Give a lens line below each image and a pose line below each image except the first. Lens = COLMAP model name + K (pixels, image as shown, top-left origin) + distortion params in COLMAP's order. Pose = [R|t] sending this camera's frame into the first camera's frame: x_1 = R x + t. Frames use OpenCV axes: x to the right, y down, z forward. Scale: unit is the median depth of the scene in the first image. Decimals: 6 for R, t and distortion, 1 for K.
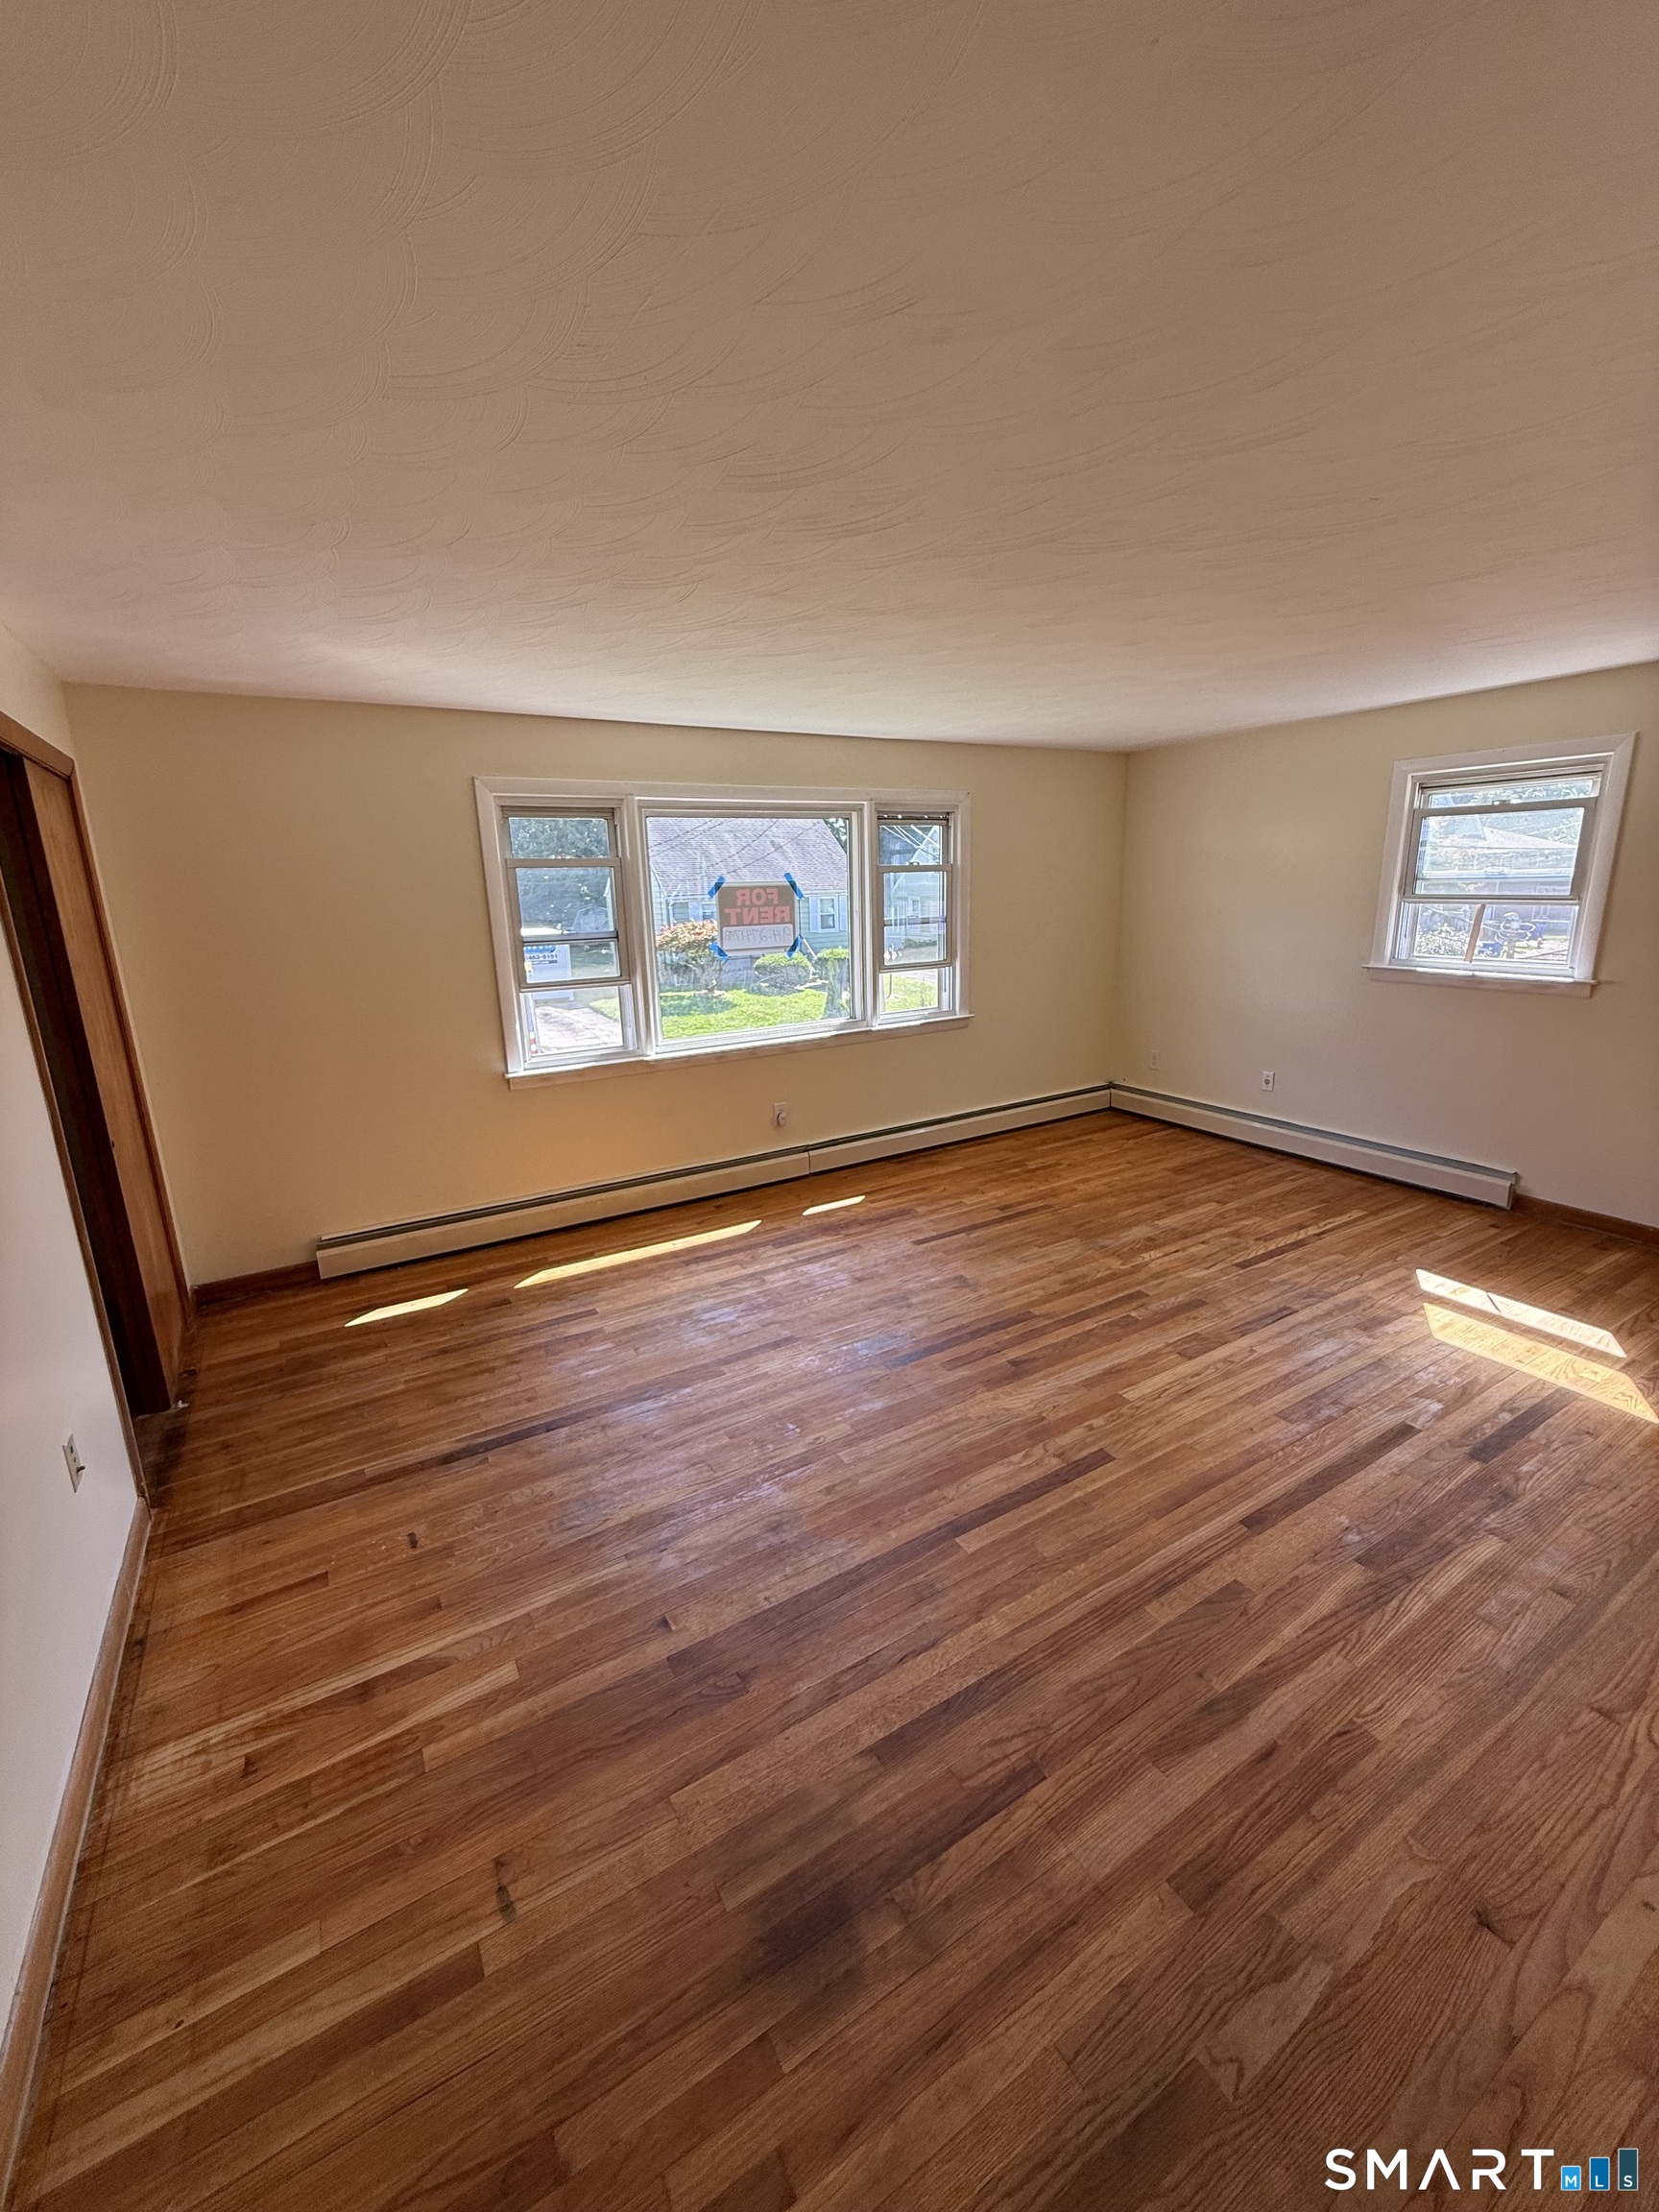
lens RADIAL K [[881.4, 0, 830.2], [0, 881.4, 1097.9], [0, 0, 1]] dist [0.000018, 0.000562]
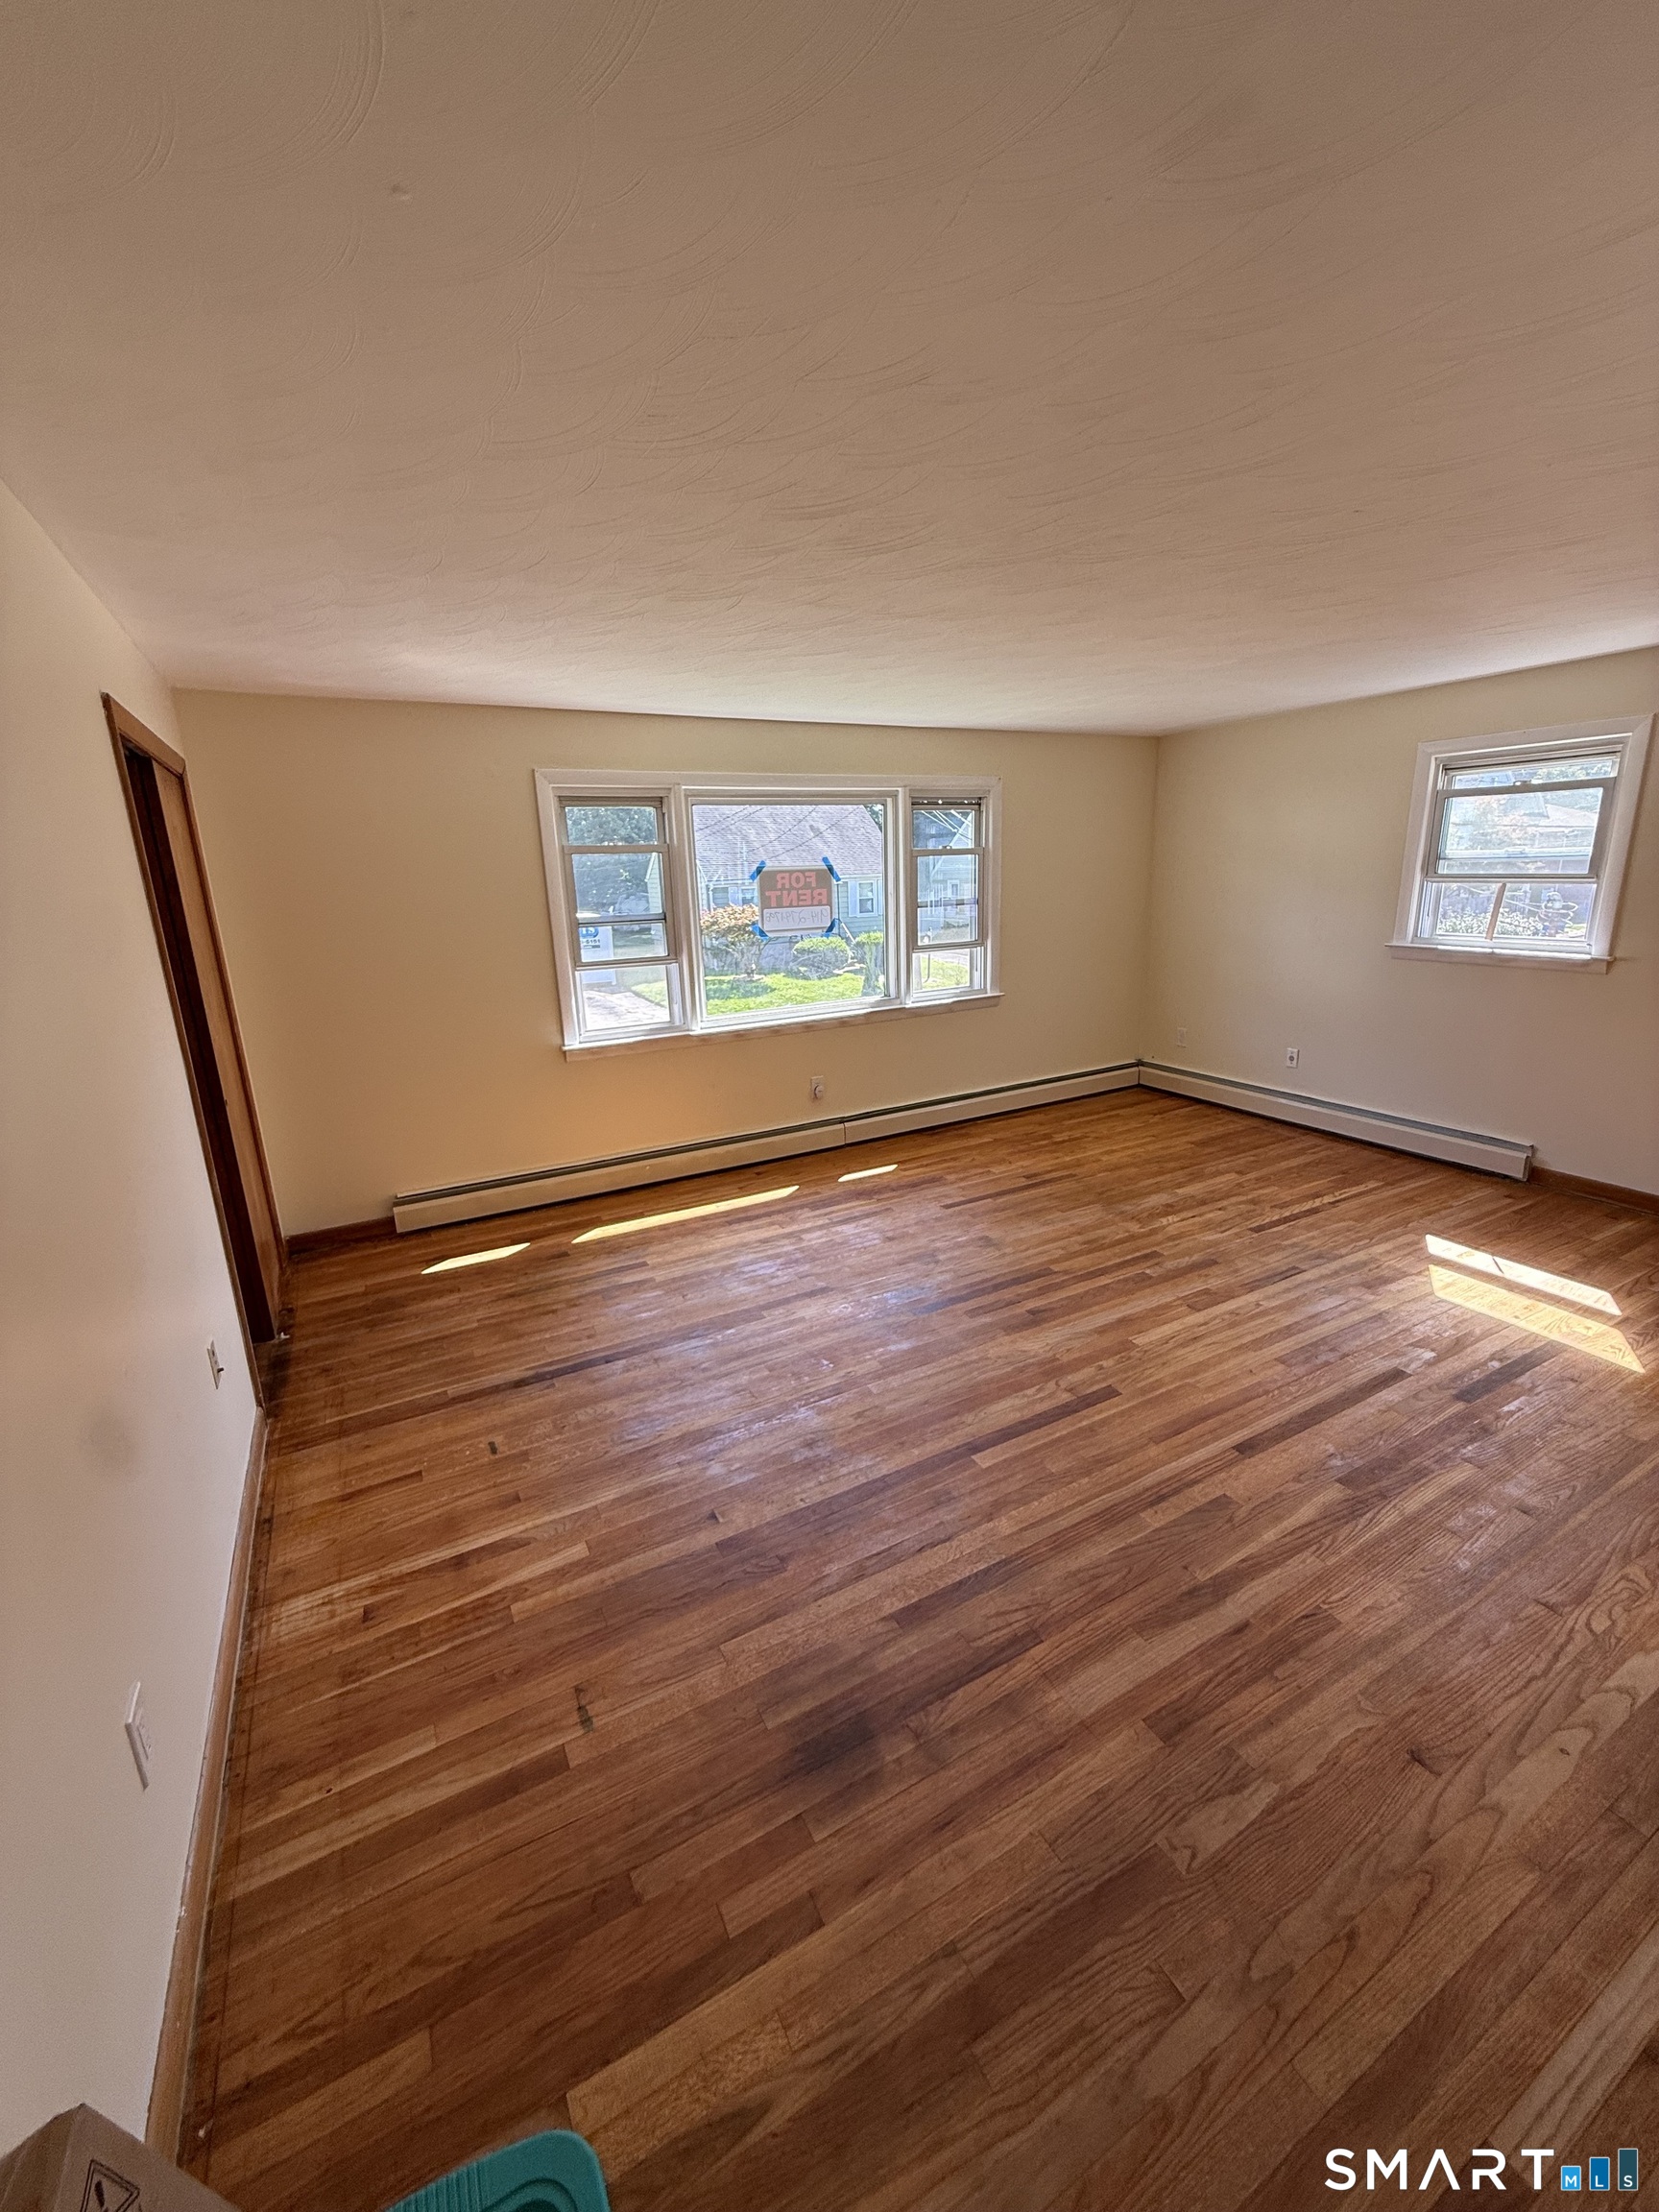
lens RADIAL K [[881.4, 0, 830.2], [0, 881.4, 1097.9], [0, 0, 1]] dist [0.000018, 0.000562]
pose [[0.999055, 0.004926, -0.043195, 0.009126], [-0.004205, 0.999851, 0.016749, 0.029465], [0.043271, -0.016551, 0.998926, -0.112646]]
